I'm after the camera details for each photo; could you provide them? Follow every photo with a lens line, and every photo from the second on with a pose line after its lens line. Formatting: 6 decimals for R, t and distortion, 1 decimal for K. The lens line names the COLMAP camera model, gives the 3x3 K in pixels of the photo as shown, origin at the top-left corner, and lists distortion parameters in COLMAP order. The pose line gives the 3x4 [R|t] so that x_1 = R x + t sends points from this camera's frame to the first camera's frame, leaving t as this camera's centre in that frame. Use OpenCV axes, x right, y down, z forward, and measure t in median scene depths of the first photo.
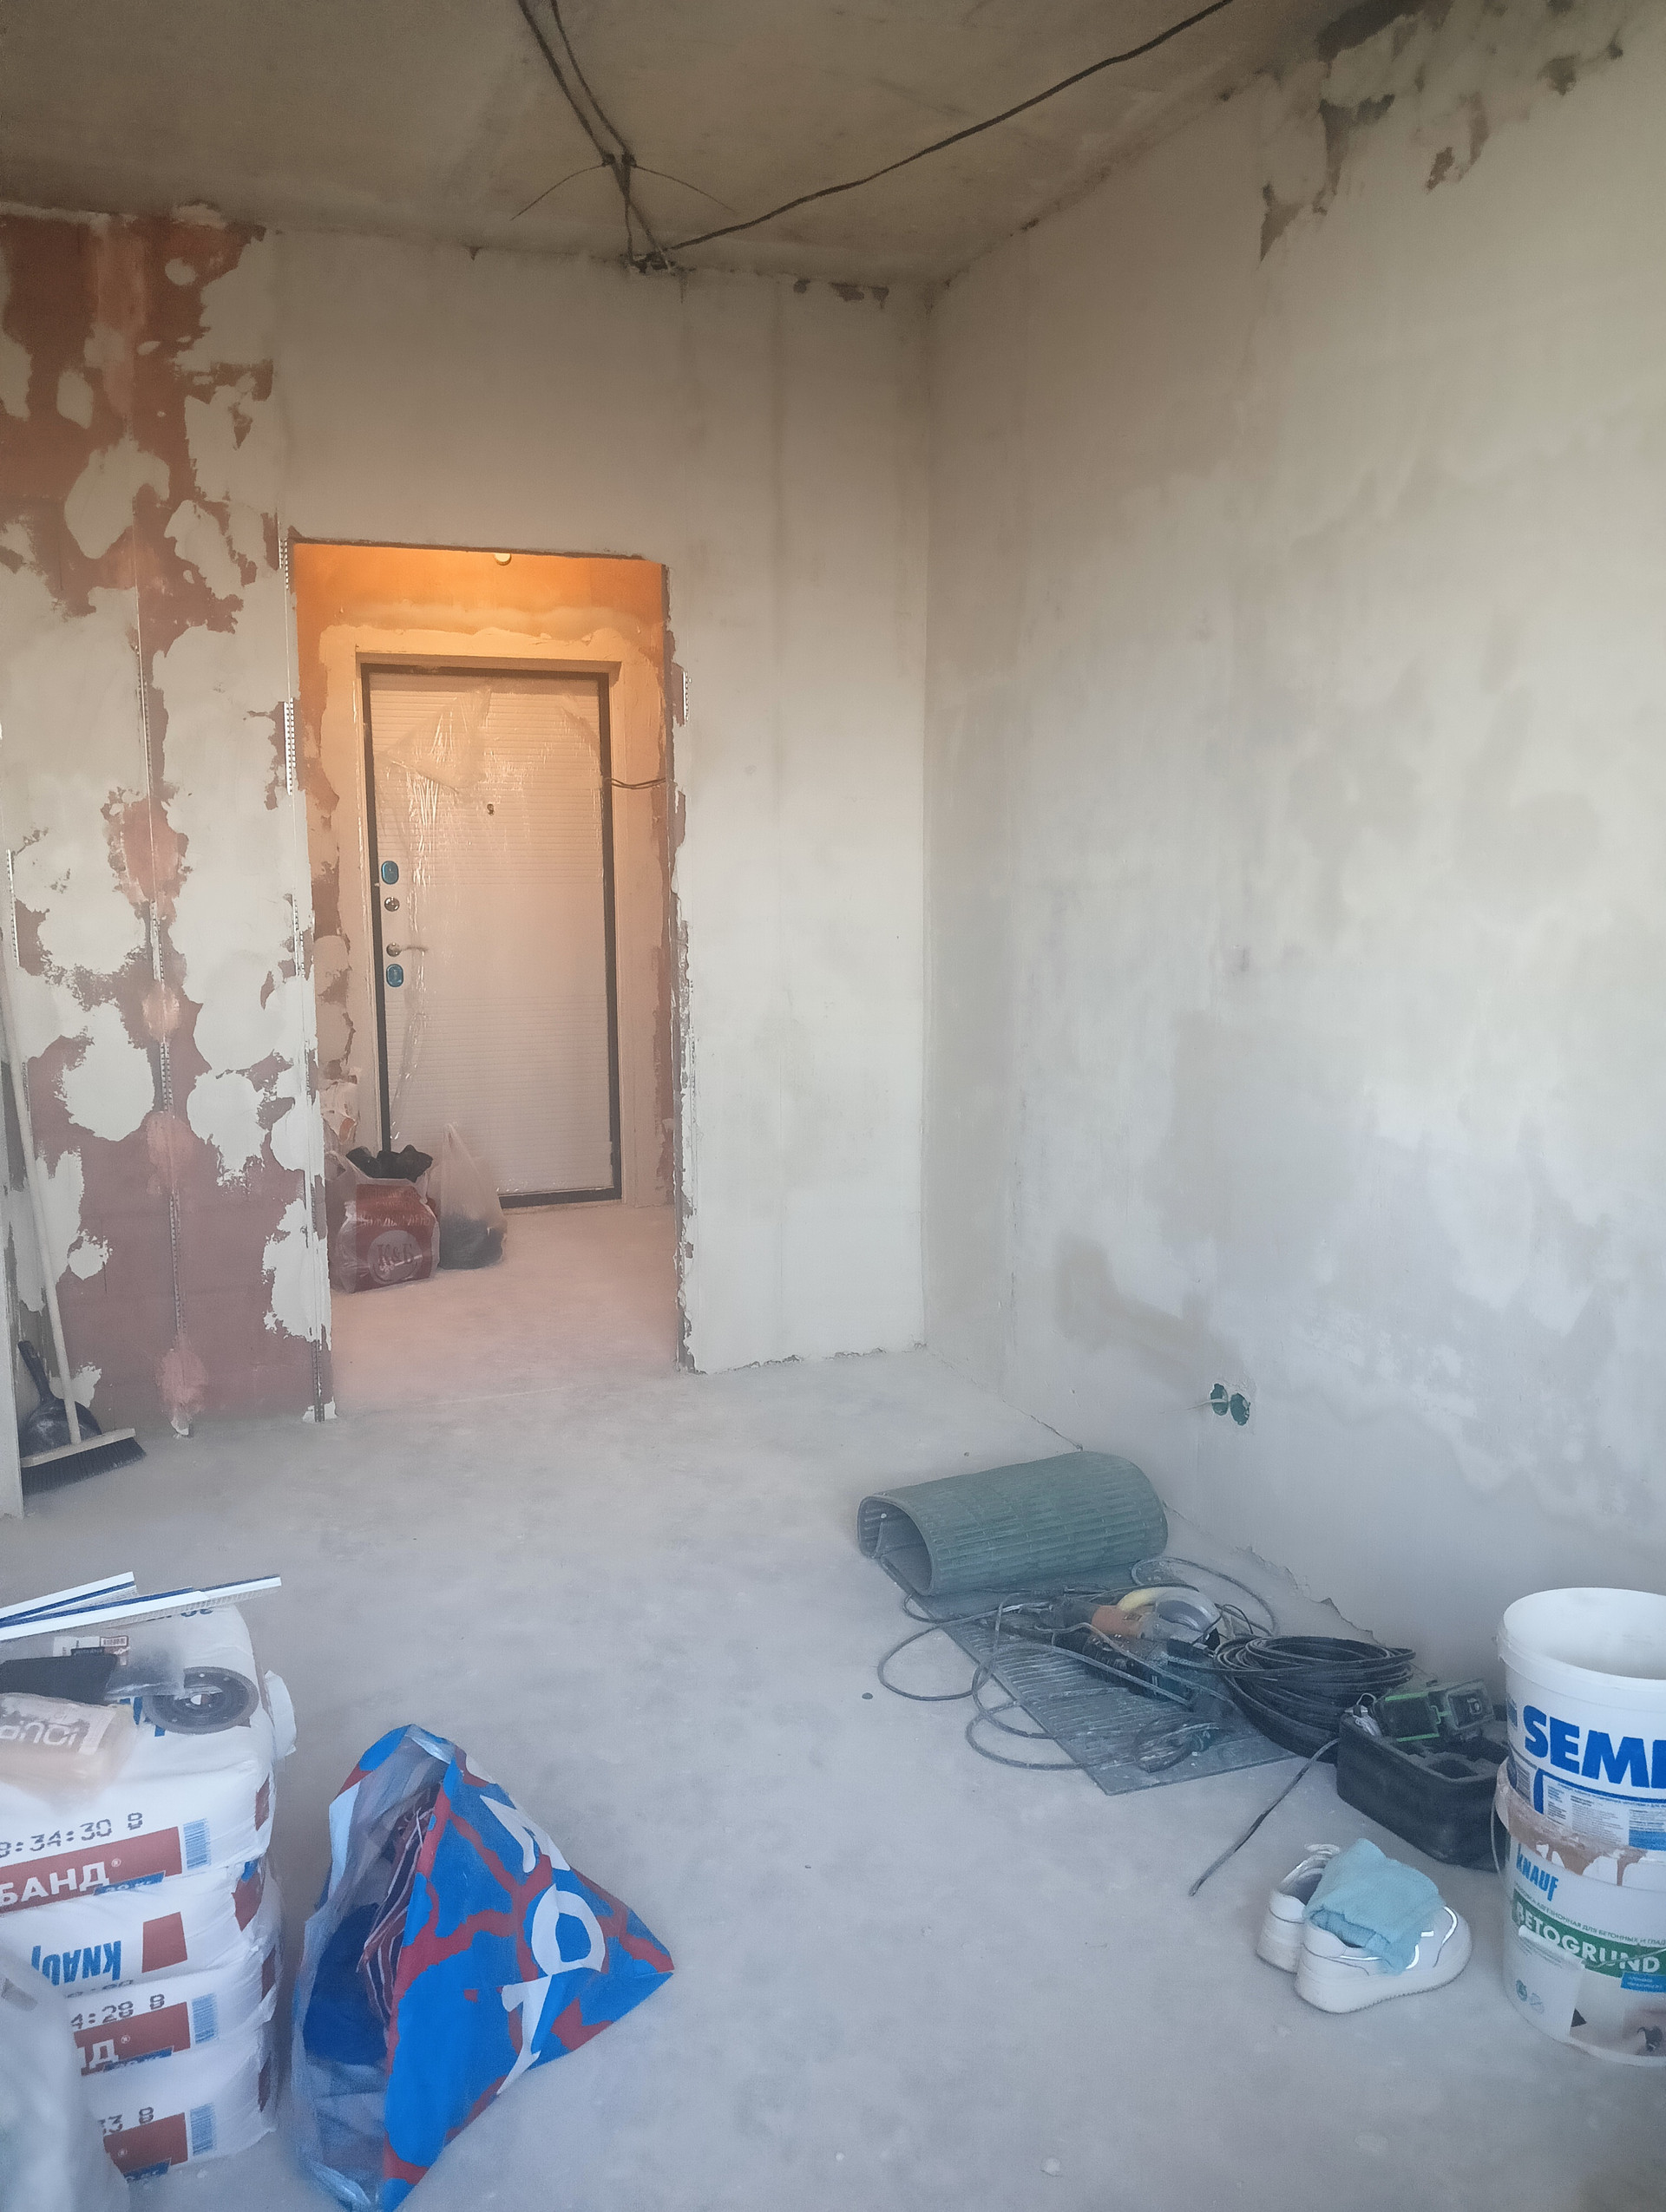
lens RADIAL K [[1766.4, 0, 824.6], [0, 1766.4, 1102.4], [0, 0, 1]] dist [0.078945, -0.156161]
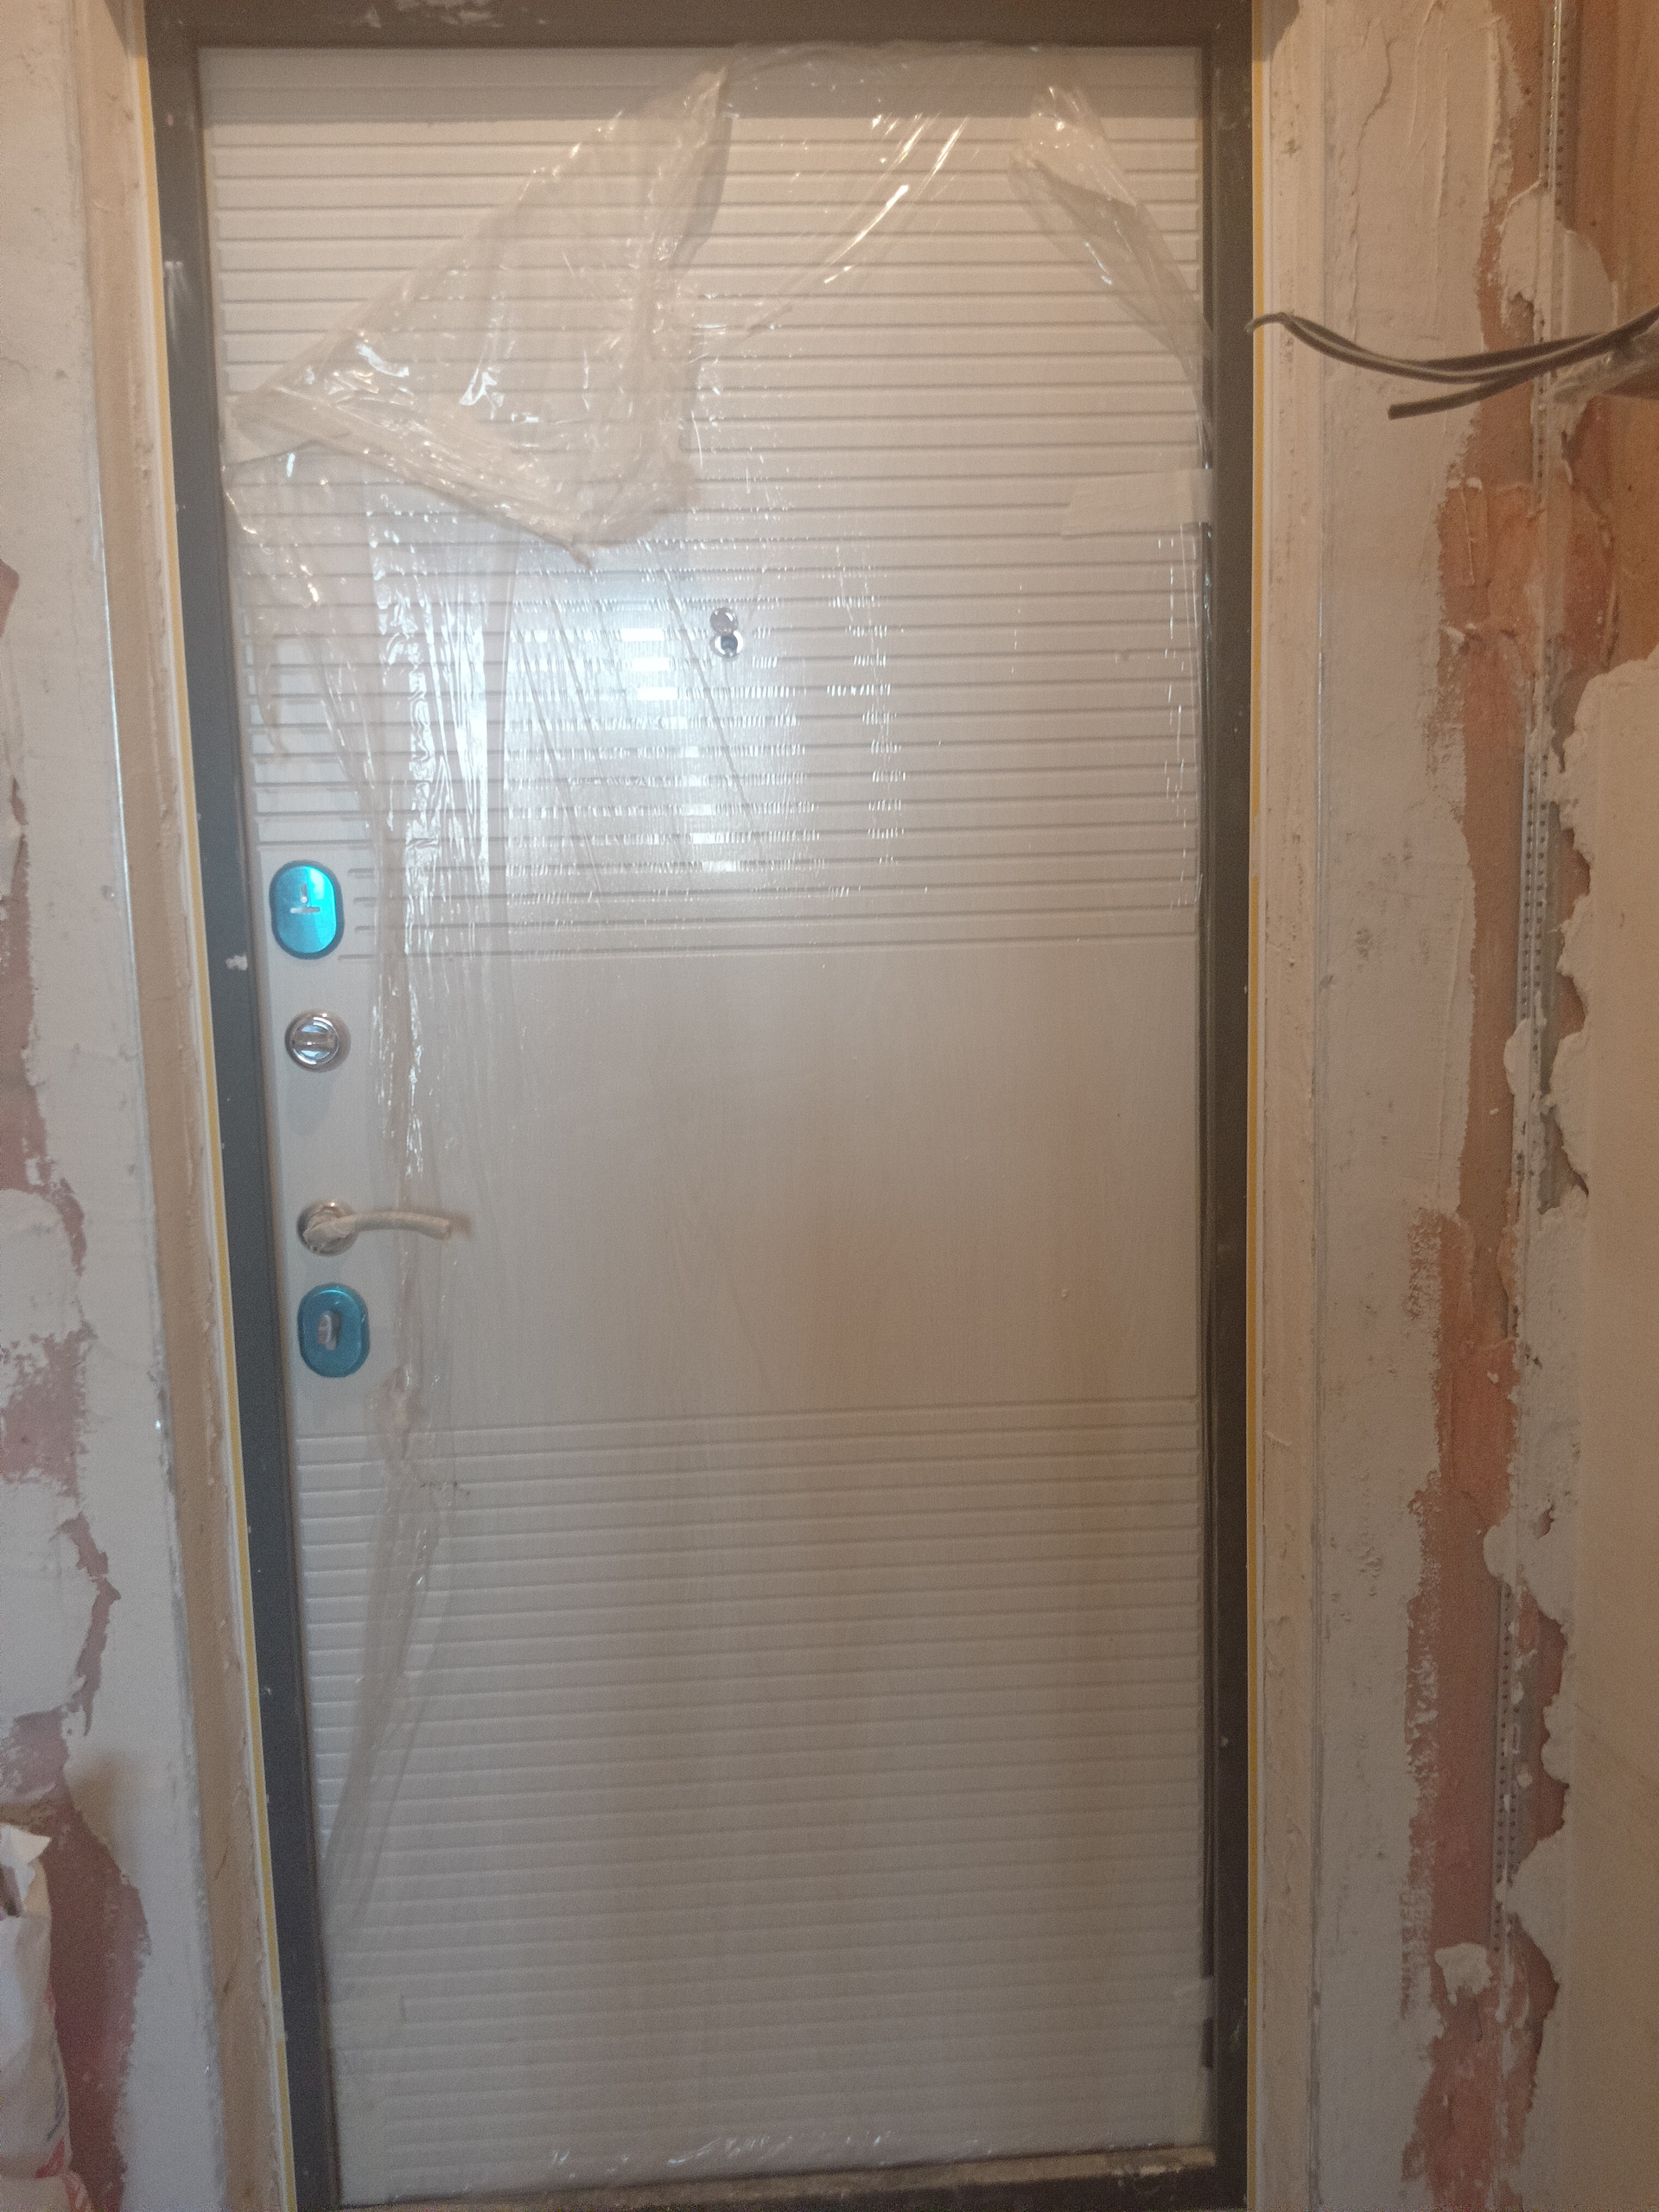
lens RADIAL K [[1766.1, 0, 821.1], [0, 1766.1, 1102.4], [0, 0, 1]] dist [0.078945, -0.156161]
pose [[0.951597, 0.019658, -0.306720, -0.169487], [-0.023533, 0.999683, -0.008939, -0.166735], [0.306447, 0.015724, 0.951758, 1.282788]]
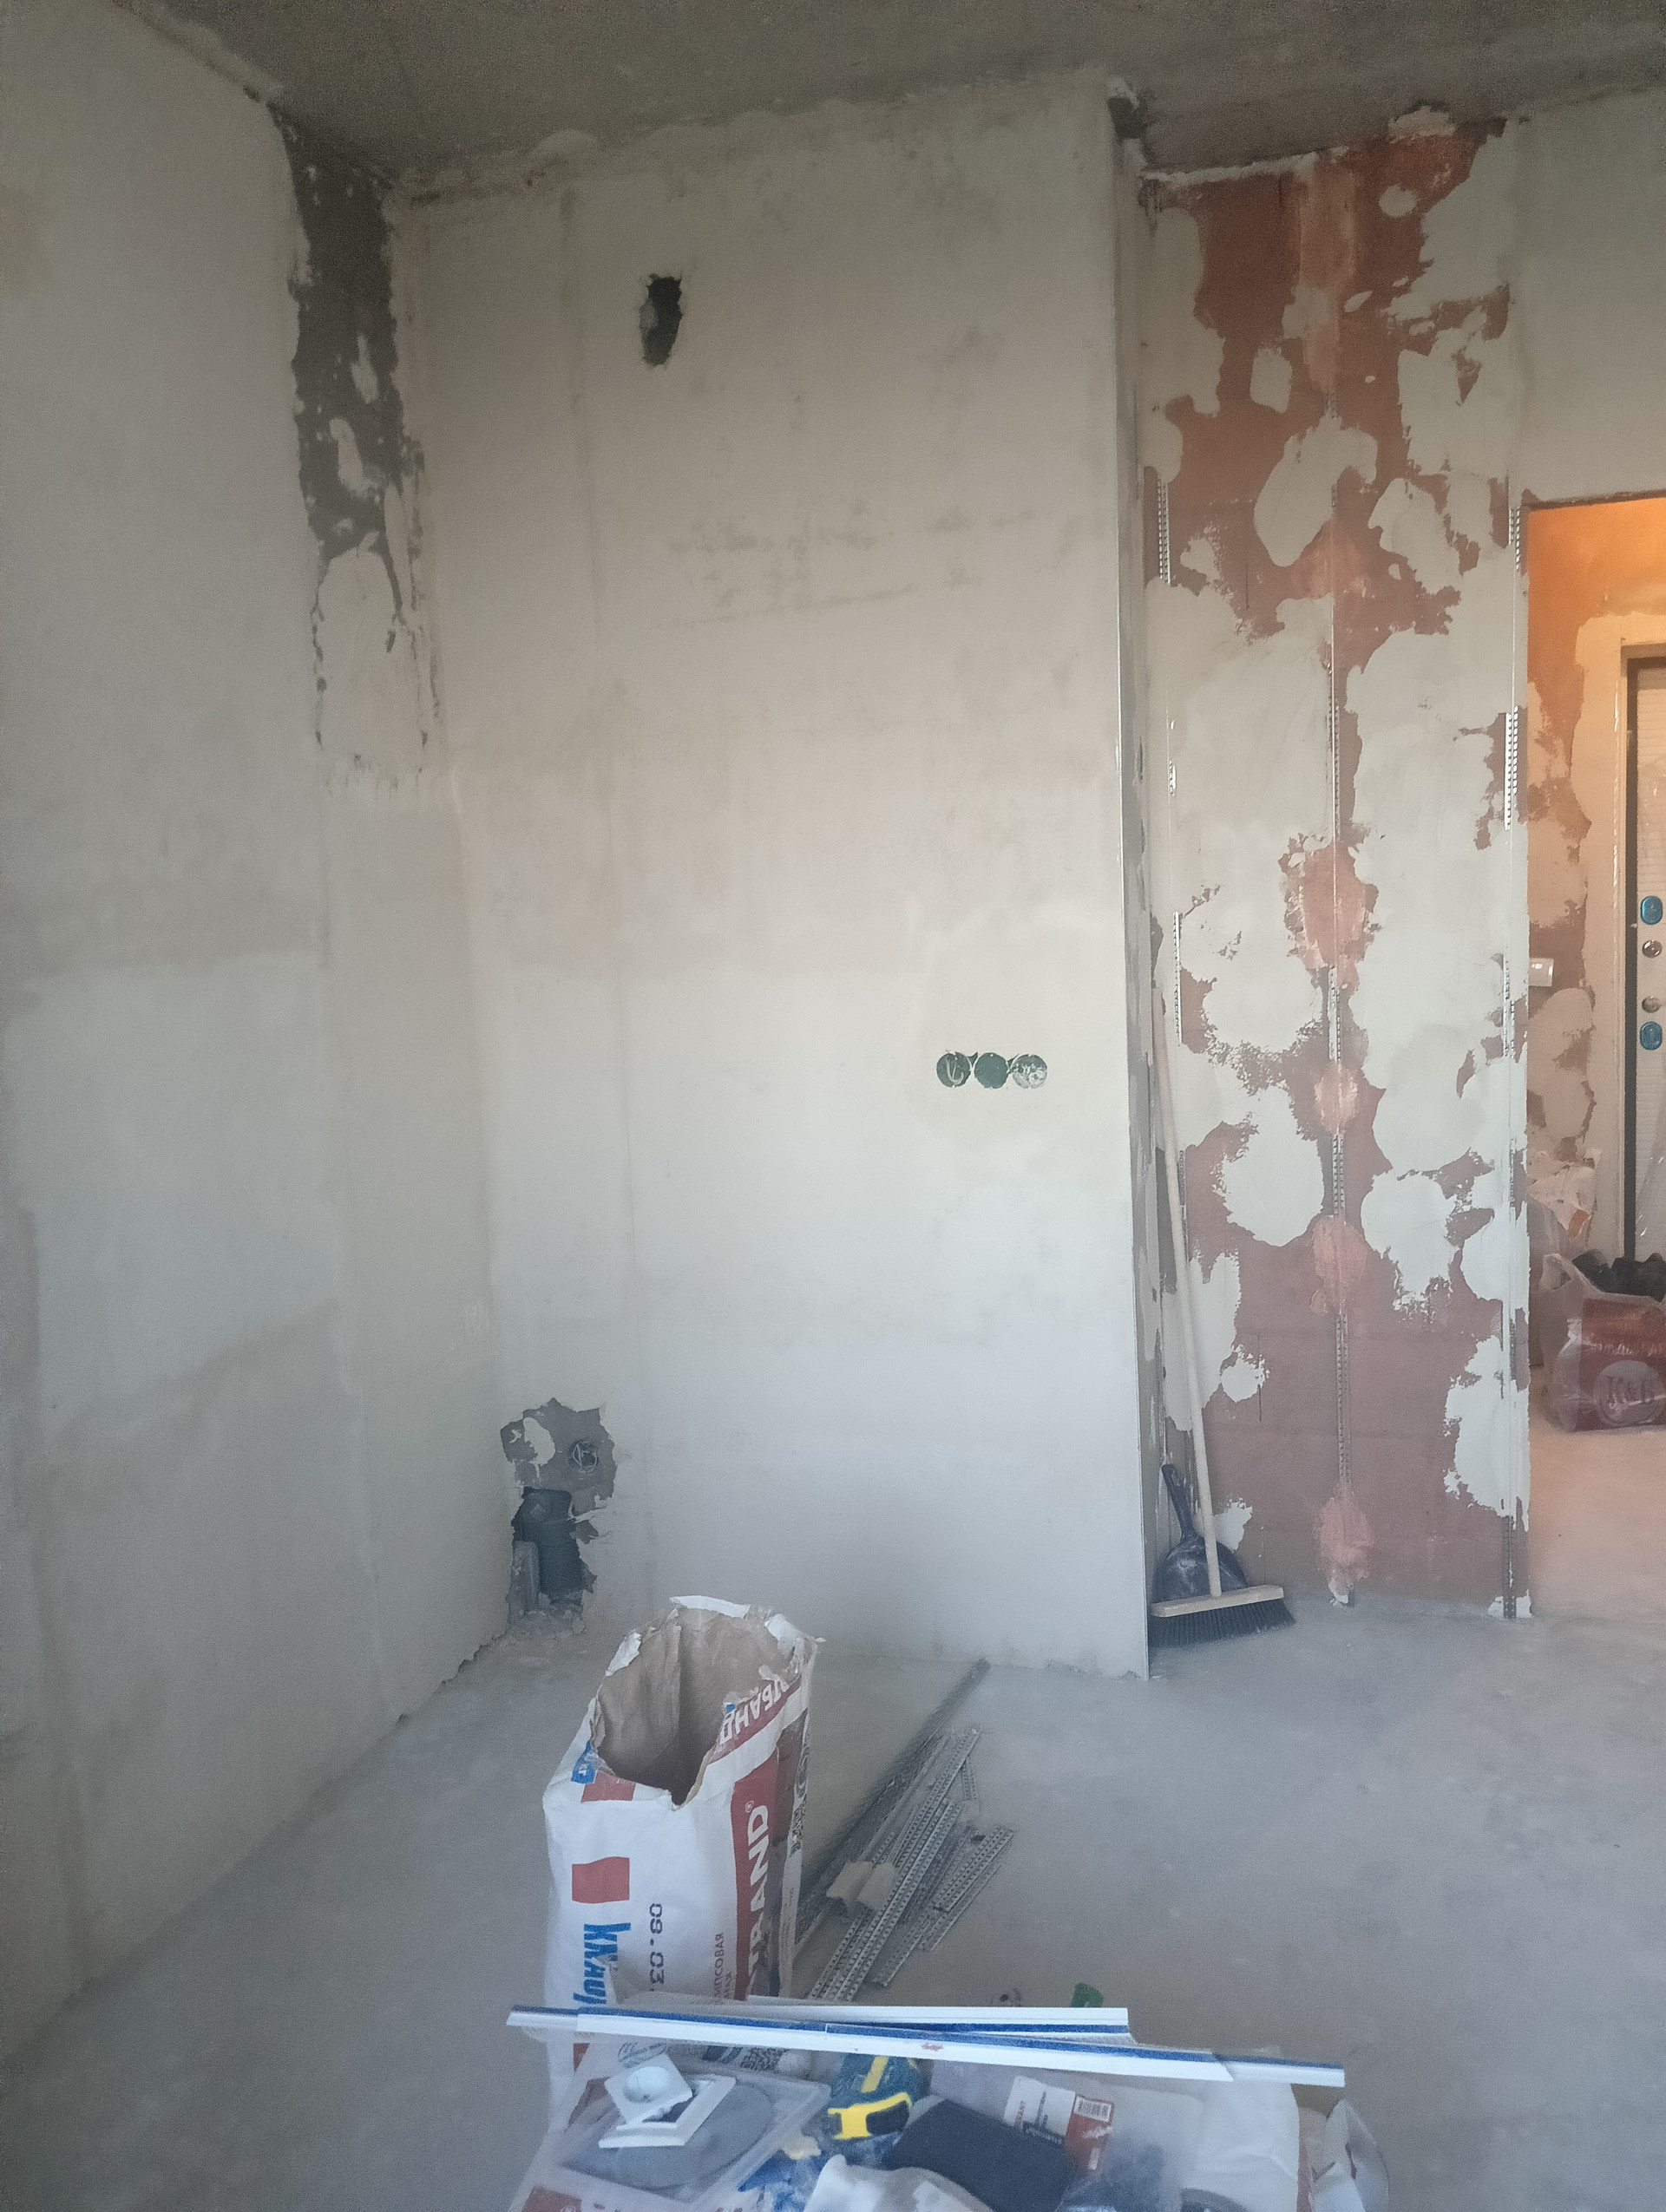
lens RADIAL K [[1795.0, 0, 833.0], [0, 1795.0, 1106.0], [0, 0, 1]] dist [0.088005, -0.193401]
pose [[0.783587, 0.040392, -0.619968, -0.030901], [-0.049514, 0.998770, 0.002489, -0.037296], [0.619306, 0.028747, 0.784623, 0.186408]]
